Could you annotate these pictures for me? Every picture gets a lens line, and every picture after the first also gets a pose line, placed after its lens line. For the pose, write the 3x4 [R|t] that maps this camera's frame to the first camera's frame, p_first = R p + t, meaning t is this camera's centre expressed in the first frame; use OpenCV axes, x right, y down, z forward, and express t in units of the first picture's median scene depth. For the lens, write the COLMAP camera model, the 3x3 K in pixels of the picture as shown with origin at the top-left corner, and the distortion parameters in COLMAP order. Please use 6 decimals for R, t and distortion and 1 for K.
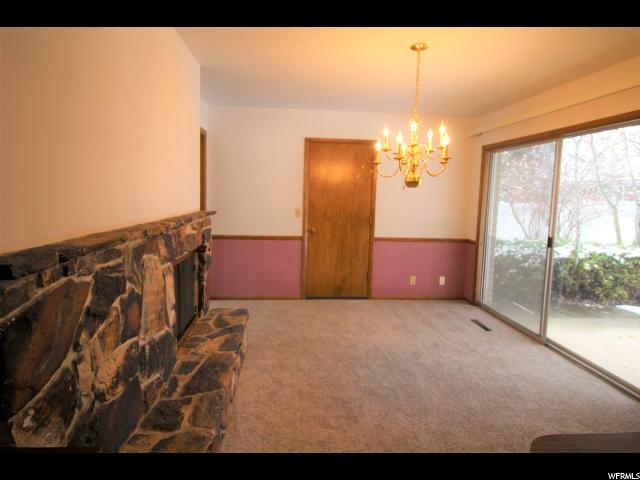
lens RADIAL K [[383.6, 0, 321.7], [0, 383.6, 230.3], [0, 0, 1]] dist [0.002014, -0.002313]
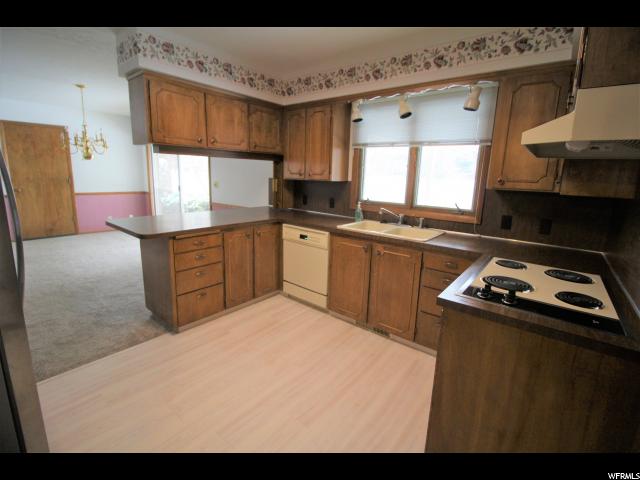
lens RADIAL K [[294.6, 0, 320.2], [0, 294.6, 232.0], [0, 0, 1]] dist [0.000637, -0.012305]
pose [[0.696733, -0.139901, 0.703556, -0.042531], [0.051169, 0.987992, 0.145789, 0.100695], [-0.715503, -0.065576, 0.695525, -0.966766]]
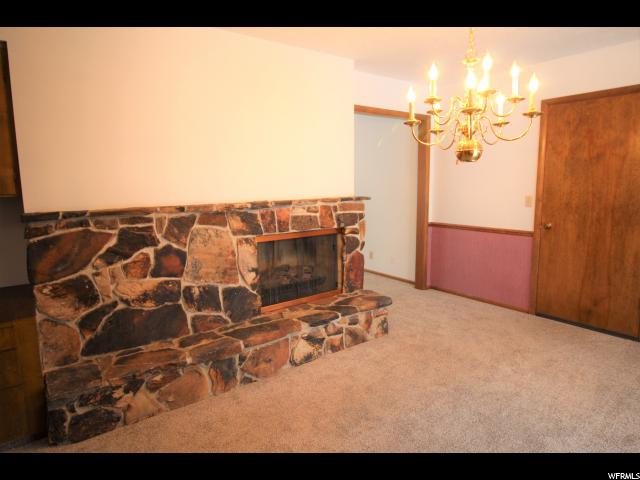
lens RADIAL K [[383.6, 0, 321.7], [0, 383.6, 230.3], [0, 0, 1]] dist [0.002014, -0.002313]
pose [[0.526739, 0.078701, -0.846376, 0.728110], [-0.054435, 0.996784, 0.058809, -0.018392], [0.848283, 0.015095, 0.529329, 0.464262]]
